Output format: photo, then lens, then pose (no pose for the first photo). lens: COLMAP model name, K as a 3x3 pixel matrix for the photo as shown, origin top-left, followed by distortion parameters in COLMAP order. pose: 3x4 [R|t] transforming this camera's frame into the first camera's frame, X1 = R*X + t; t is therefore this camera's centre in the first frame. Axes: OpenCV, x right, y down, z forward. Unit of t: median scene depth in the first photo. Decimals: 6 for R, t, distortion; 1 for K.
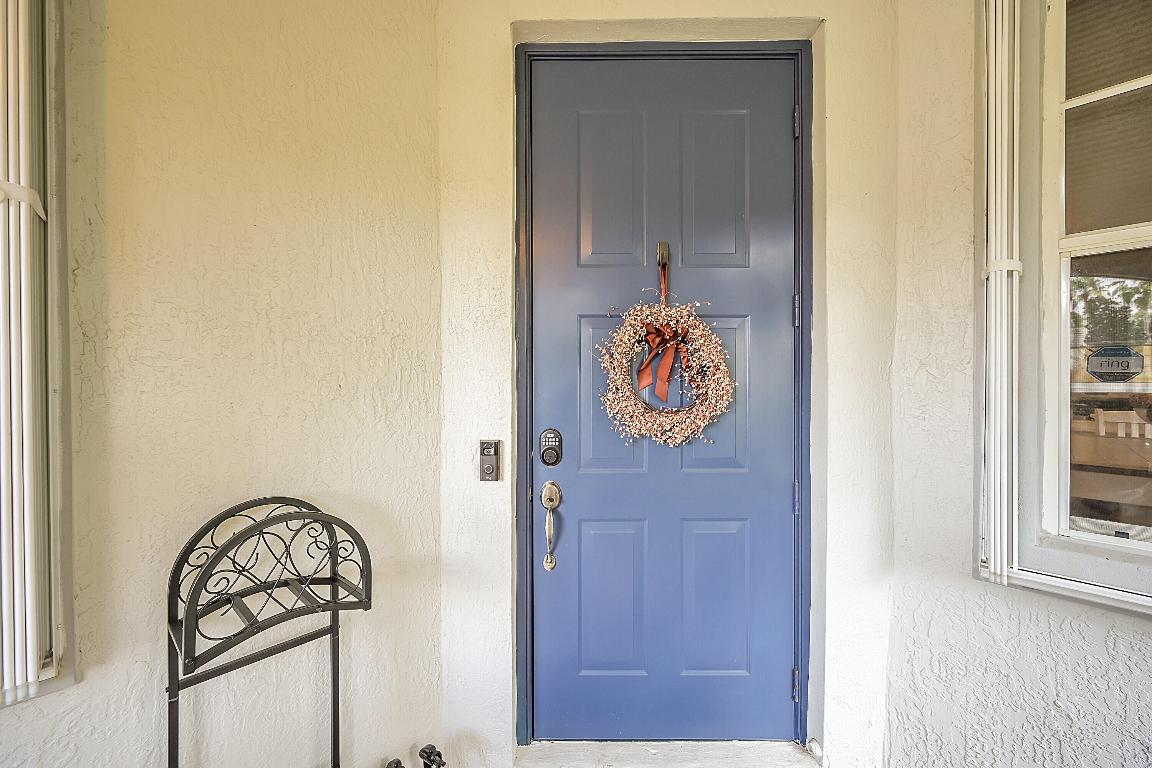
lens RADIAL K [[456.0, 0, 579.9], [0, 456.0, 382.8], [0, 0, 1]] dist [-0.002577, -0.000394]
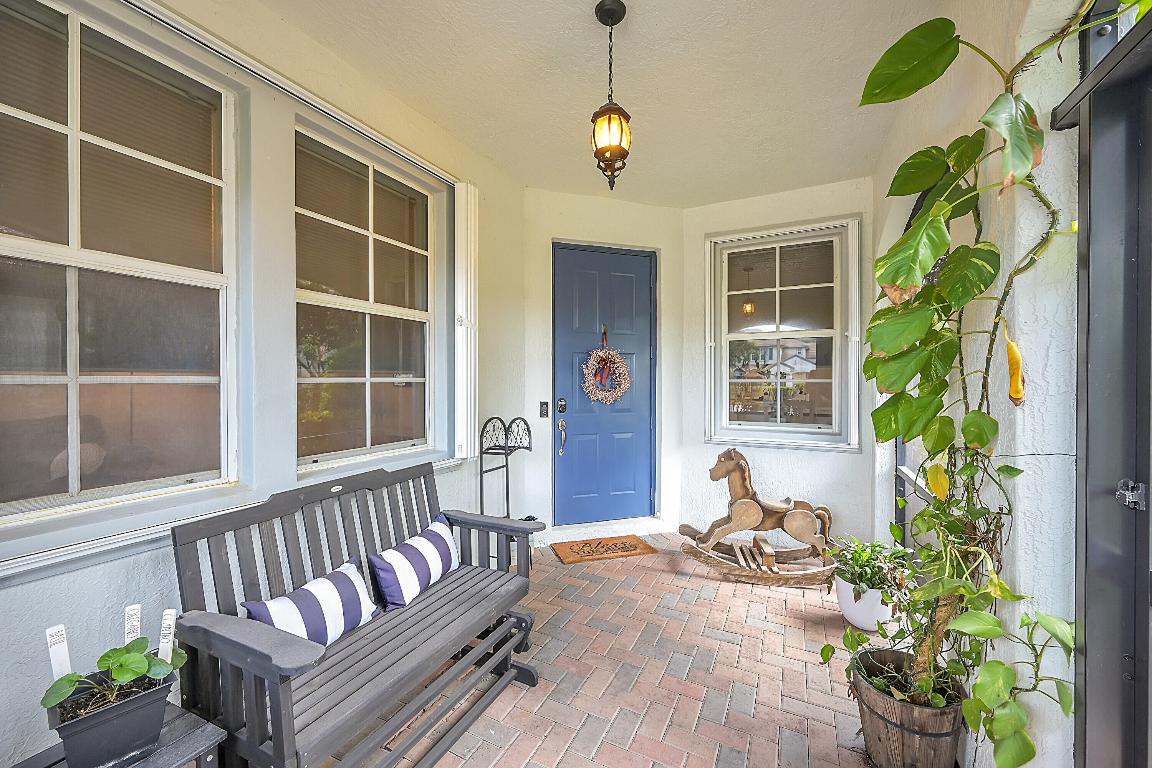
lens RADIAL K [[456.0, 0, 579.9], [0, 456.0, 382.8], [0, 0, 1]] dist [-0.002577, -0.000394]
pose [[0.945099, 0.002384, 0.326775, -0.837585], [-0.001006, 0.999990, -0.004386, 0.033216], [-0.326782, 0.003816, 0.945092, -1.468401]]
